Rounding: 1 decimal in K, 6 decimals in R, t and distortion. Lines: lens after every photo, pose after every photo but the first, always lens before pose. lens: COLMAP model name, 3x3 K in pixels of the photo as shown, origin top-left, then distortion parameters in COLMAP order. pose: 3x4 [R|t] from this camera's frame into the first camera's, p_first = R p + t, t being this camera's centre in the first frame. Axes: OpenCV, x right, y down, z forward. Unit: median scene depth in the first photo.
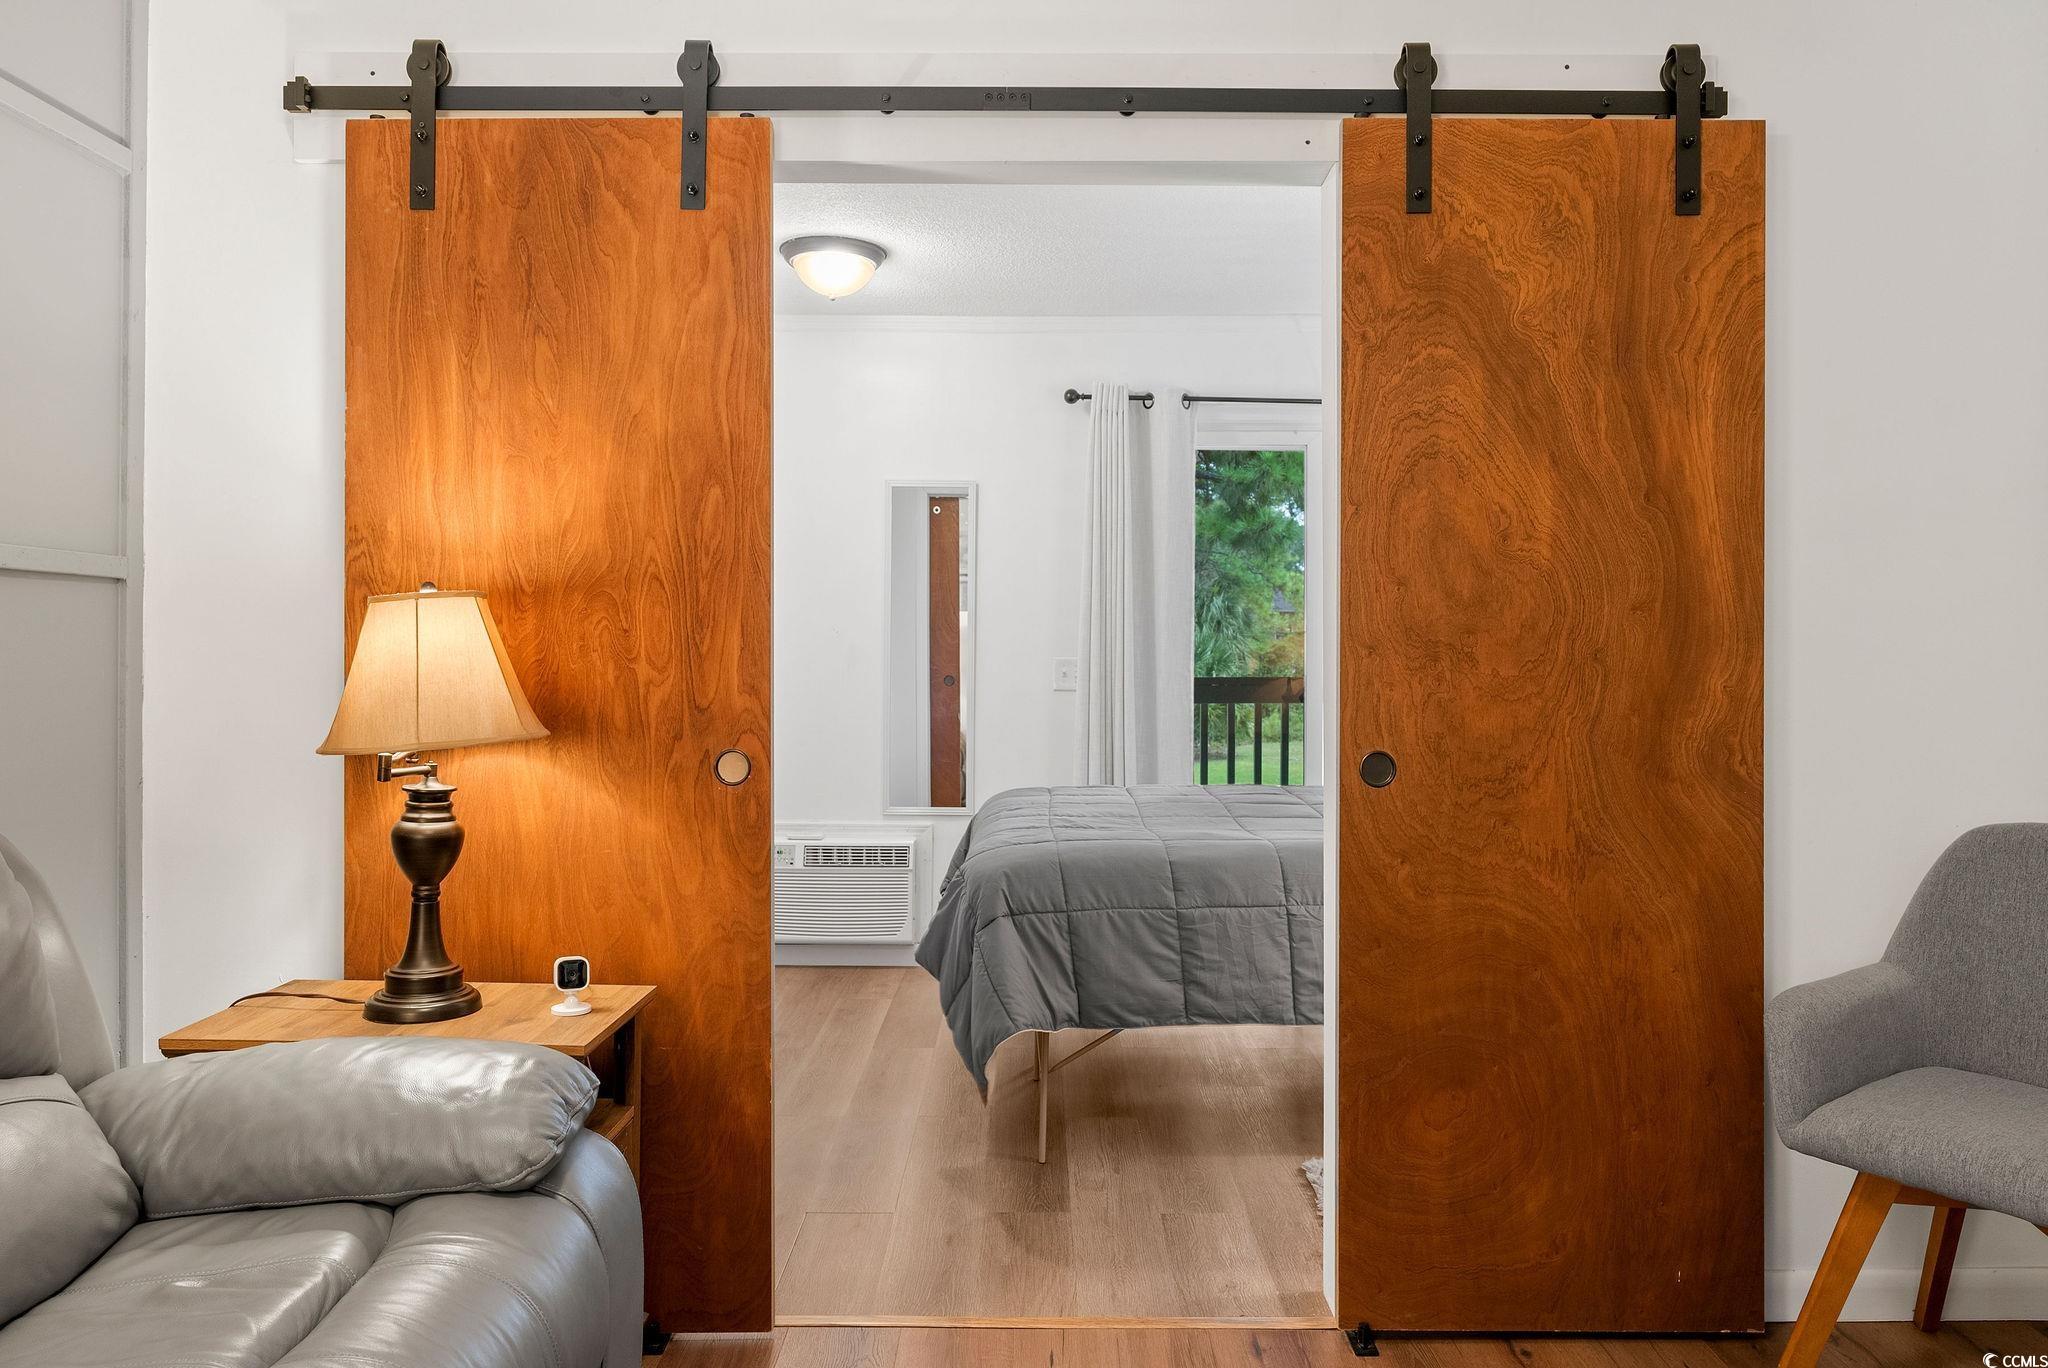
lens RADIAL K [[1452.7, 0, 1030.2], [0, 1452.7, 649.8], [0, 0, 1]] dist [0.002381, -0.001285]
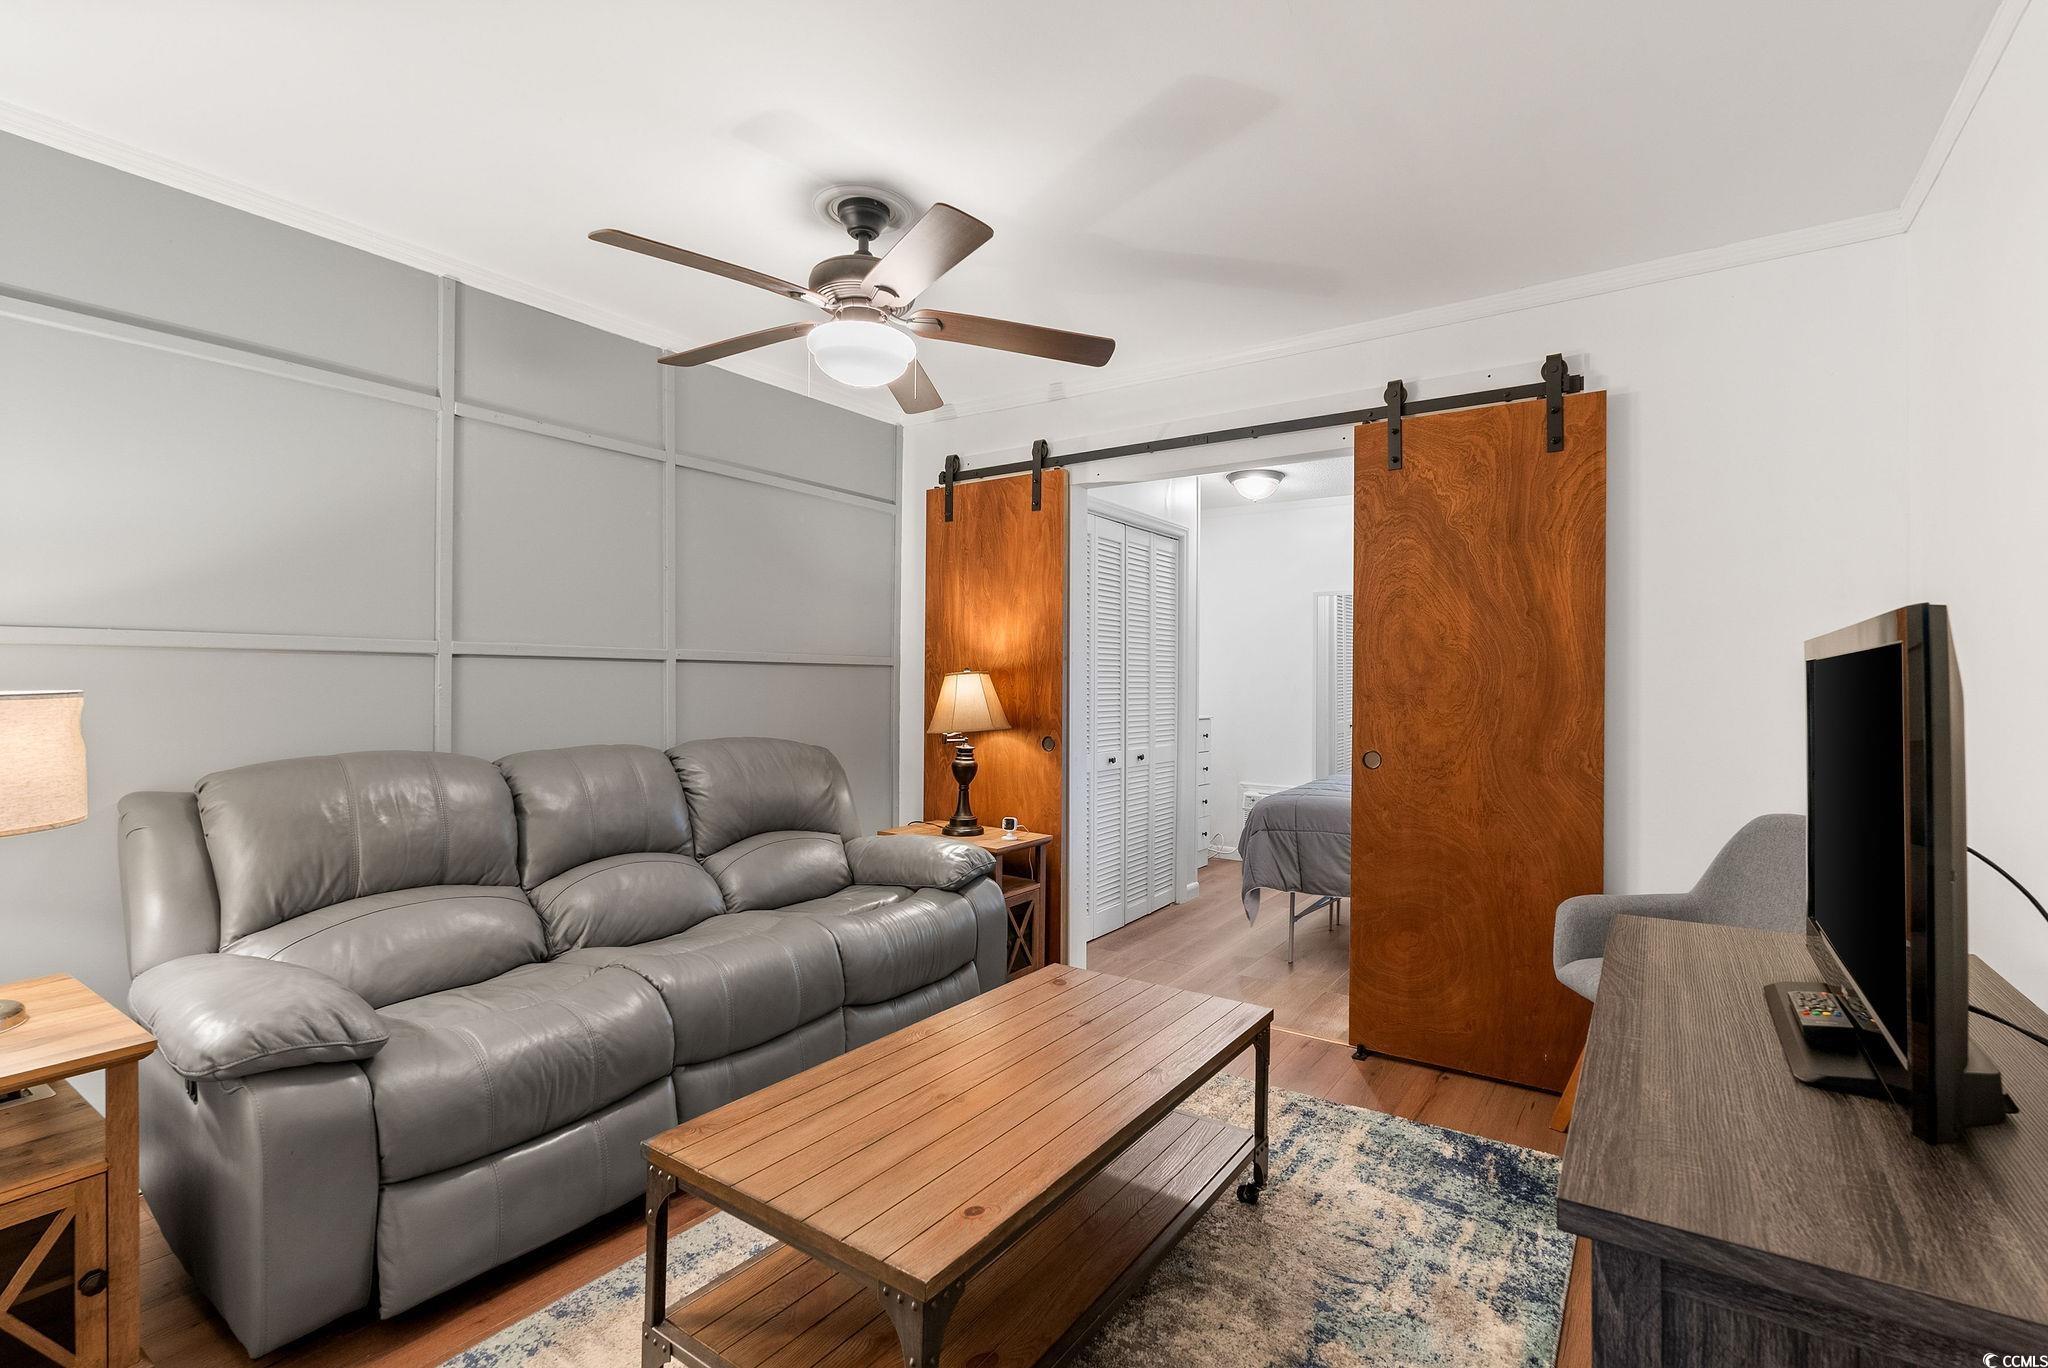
lens RADIAL K [[947.5, 0, 1026.9], [0, 947.5, 673.5], [0, 0, 1]] dist [0.000143, 0.000308]
pose [[0.822238, -0.002357, -0.569139, 0.579799], [-0.002288, 0.999970, -0.007447, -0.022187], [0.569139, 0.007425, 0.822208, -0.297985]]
